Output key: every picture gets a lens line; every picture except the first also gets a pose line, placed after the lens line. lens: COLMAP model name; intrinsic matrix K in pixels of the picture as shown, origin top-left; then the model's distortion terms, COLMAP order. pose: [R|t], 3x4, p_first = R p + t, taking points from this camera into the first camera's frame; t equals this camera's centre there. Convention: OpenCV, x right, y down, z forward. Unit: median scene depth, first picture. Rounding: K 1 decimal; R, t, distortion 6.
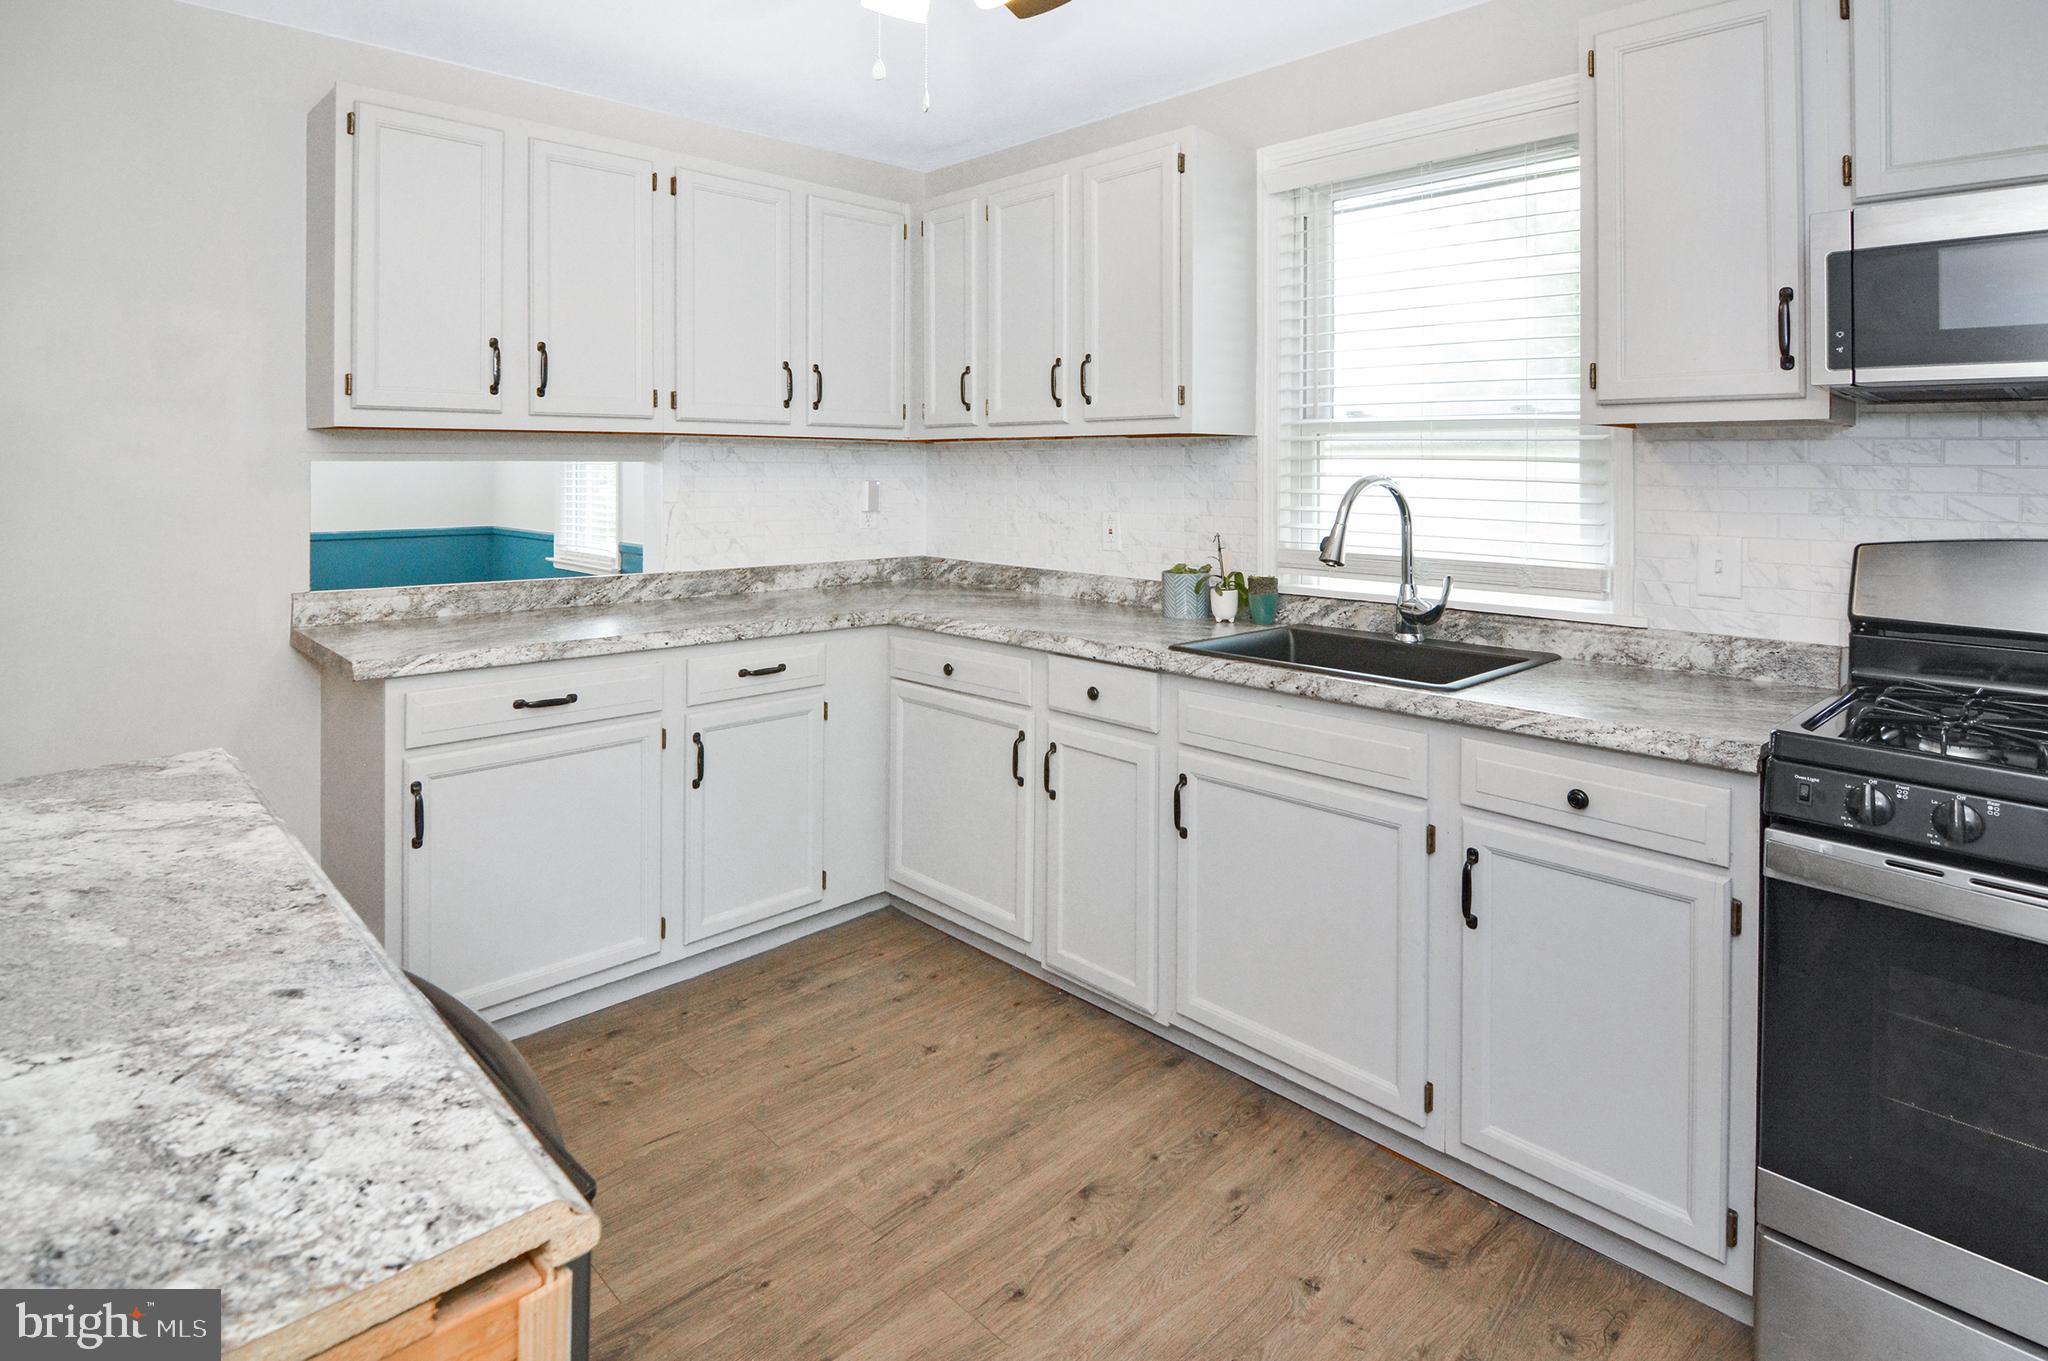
lens RADIAL K [[1070.8, 0, 1060.6], [0, 1070.8, 444.1], [0, 0, 1]] dist [-0.013600, -0.001030]
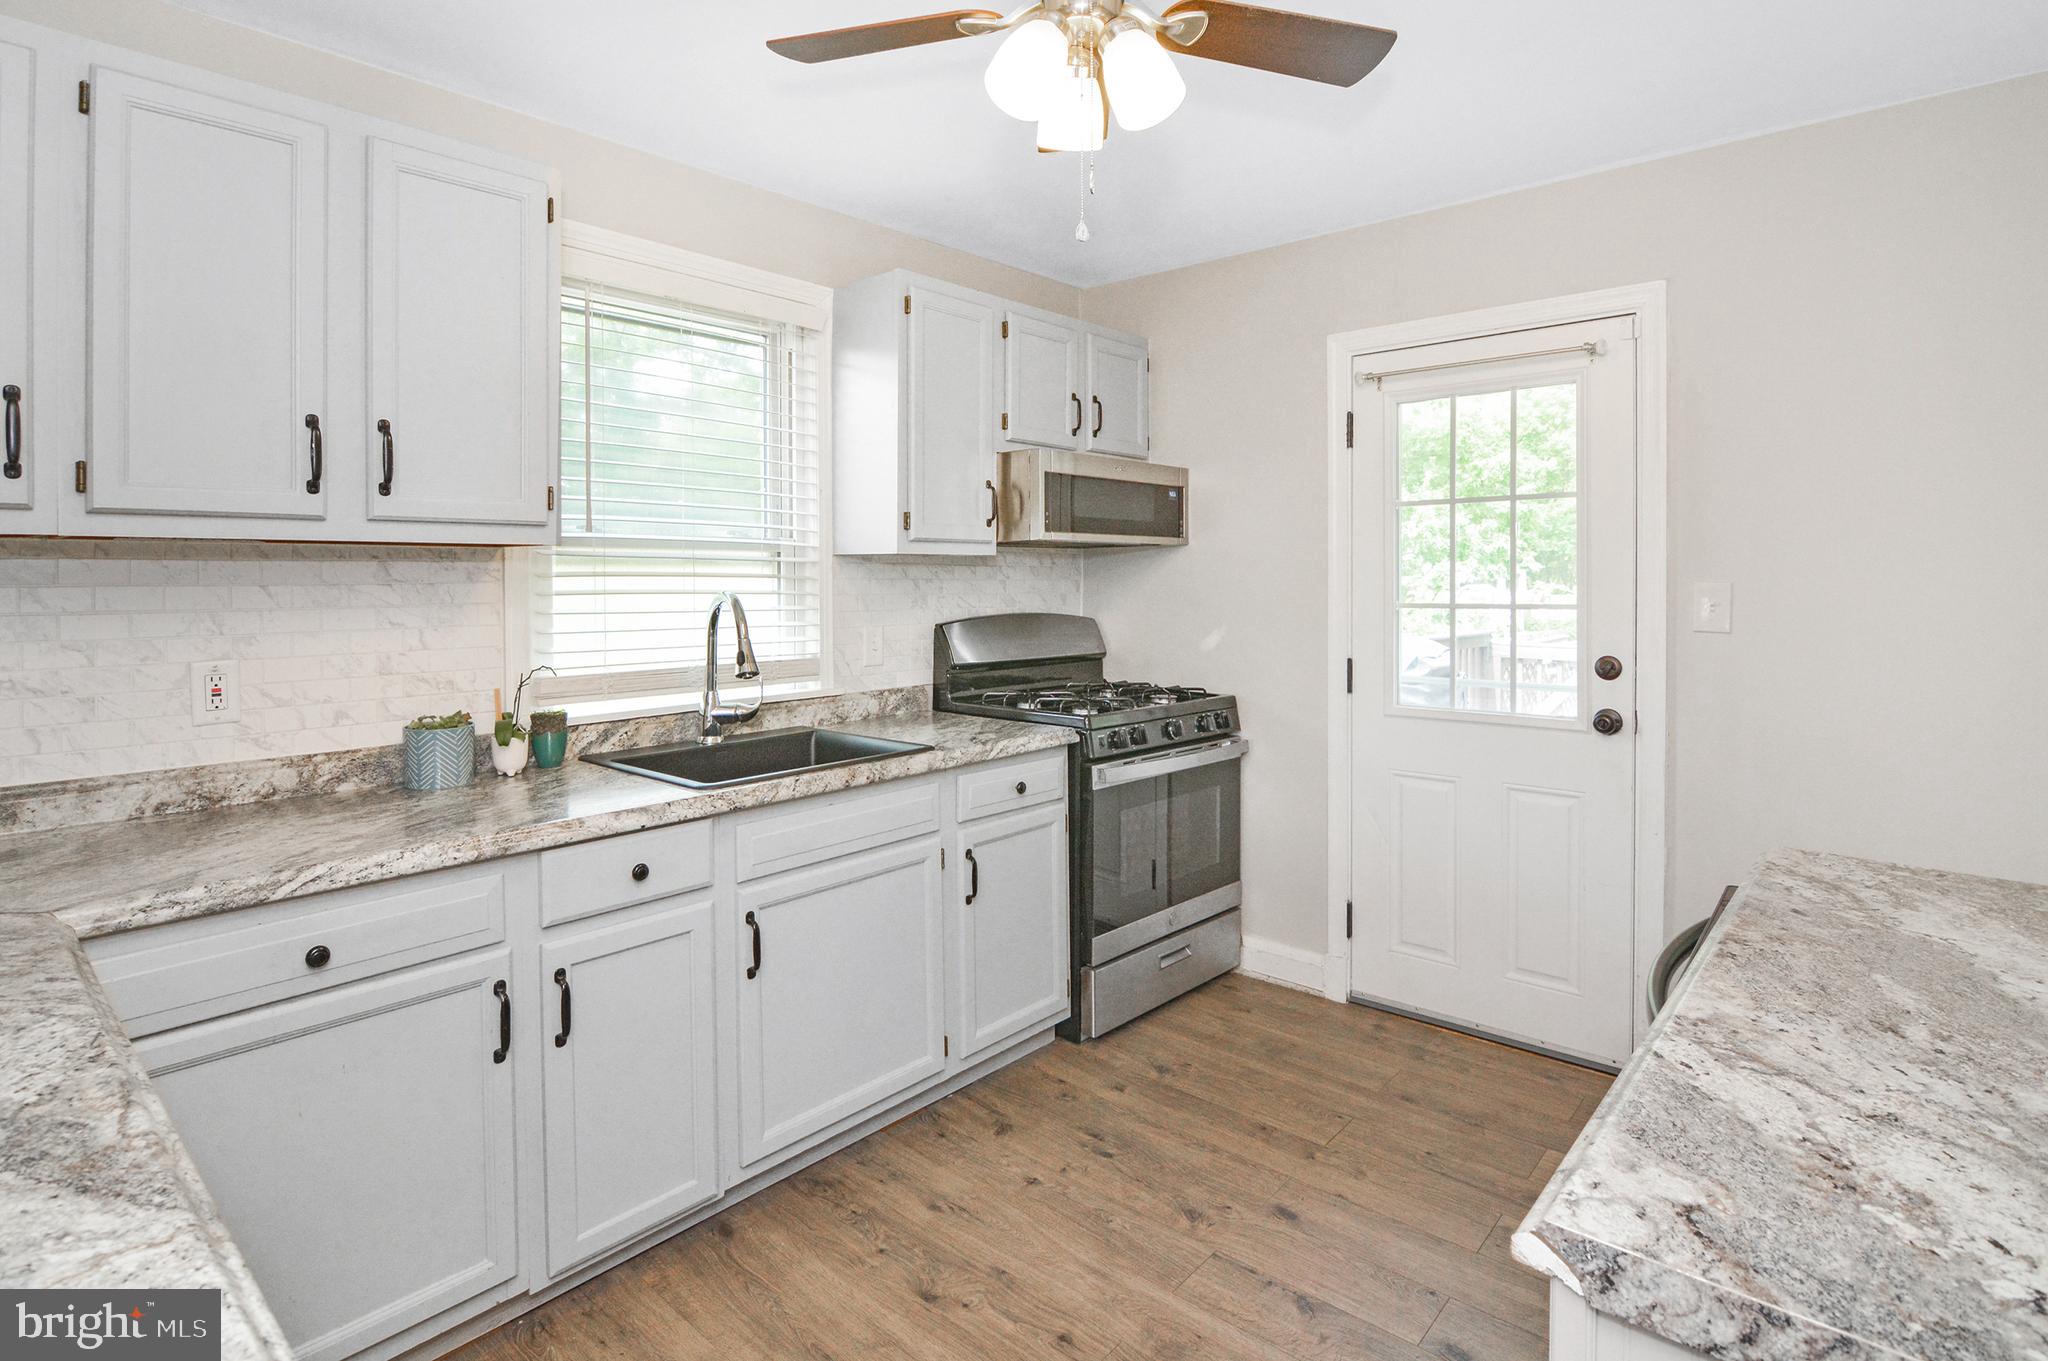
lens RADIAL K [[990.9, 0, 1034.6], [0, 990.9, 562.7], [0, 0, 1]] dist [-0.010934, -0.000400]
pose [[-0.045336, 0.004887, 0.998960, -0.647386], [-0.023923, 0.999696, -0.005977, -0.001713], [-0.998685, -0.024169, -0.045205, 0.663323]]
